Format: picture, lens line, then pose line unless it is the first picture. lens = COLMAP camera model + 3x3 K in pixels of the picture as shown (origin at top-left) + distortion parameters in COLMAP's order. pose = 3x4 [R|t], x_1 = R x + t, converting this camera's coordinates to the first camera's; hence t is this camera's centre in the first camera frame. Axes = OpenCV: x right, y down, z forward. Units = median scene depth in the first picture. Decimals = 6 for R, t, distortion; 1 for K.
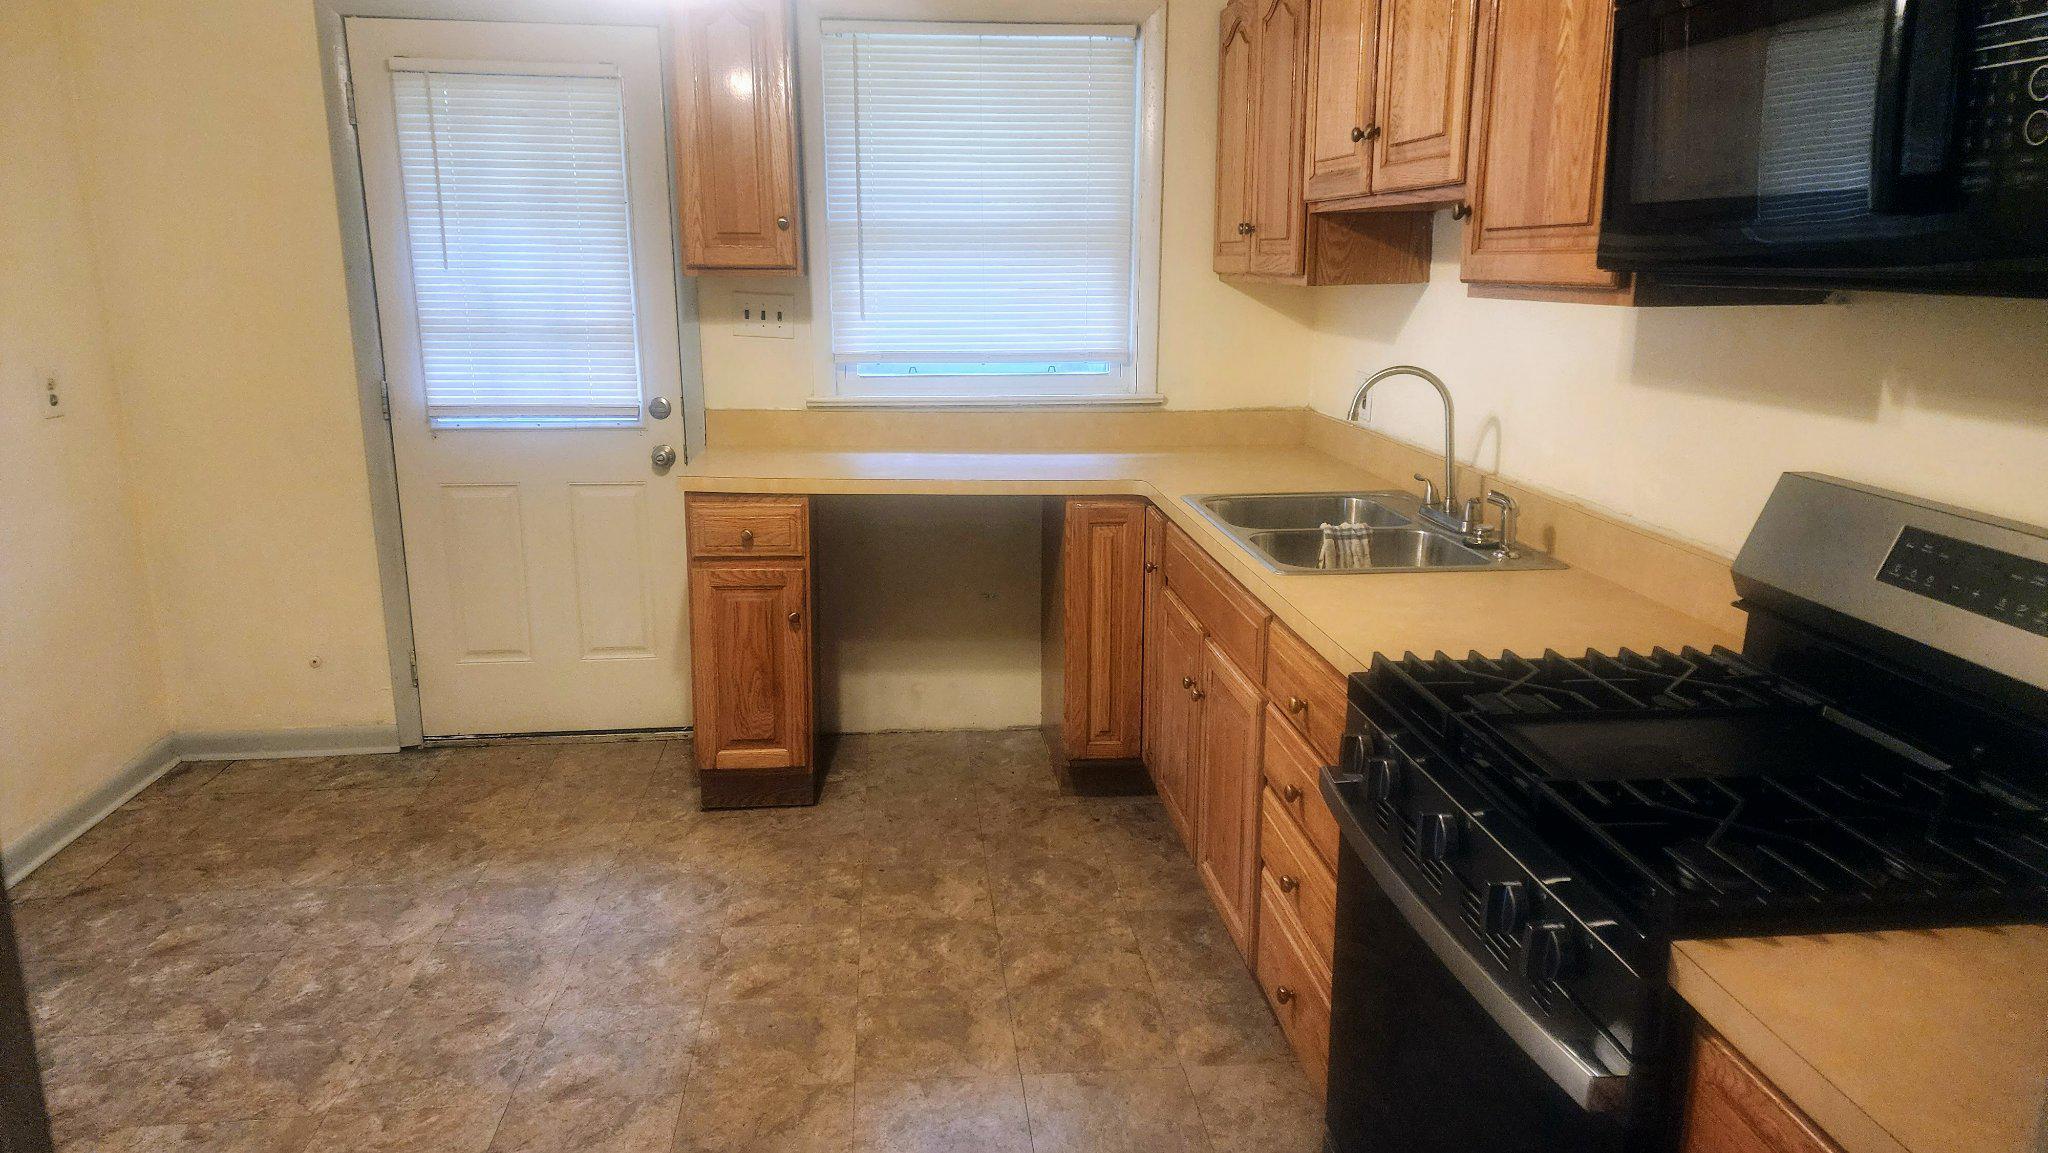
lens RADIAL K [[1399.3, 0, 1018.2], [0, 1399.3, 580.1], [0, 0, 1]] dist [0.002362, -0.004287]
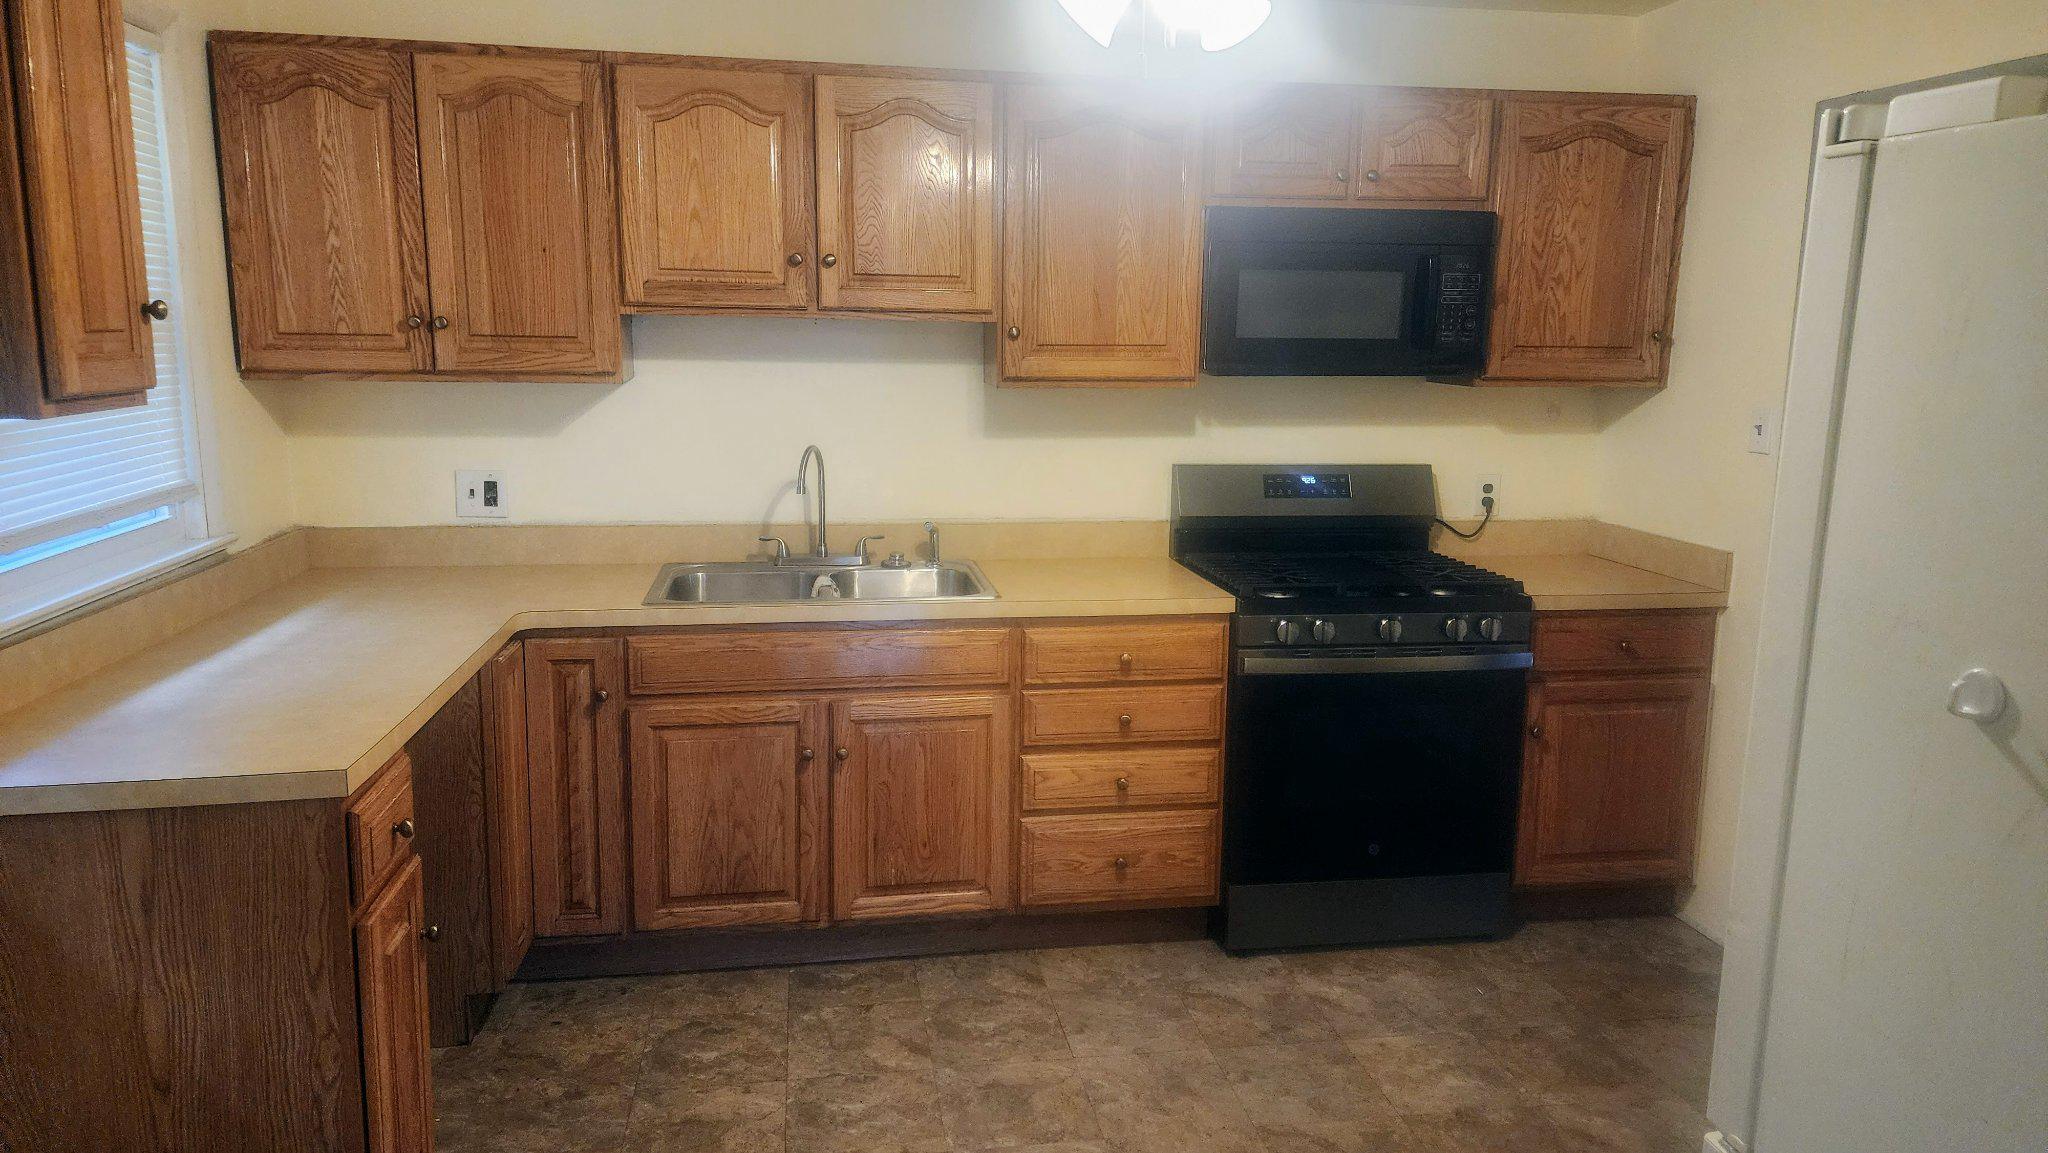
lens RADIAL K [[1399.3, 0, 1016.1], [0, 1399.3, 581.0], [0, 0, 1]] dist [0.002362, -0.004287]
pose [[-0.111673, -0.161932, 0.980463, -1.111365], [0.219289, 0.958297, 0.183247, -0.259903], [-0.969248, 0.235468, -0.071506, 1.075239]]
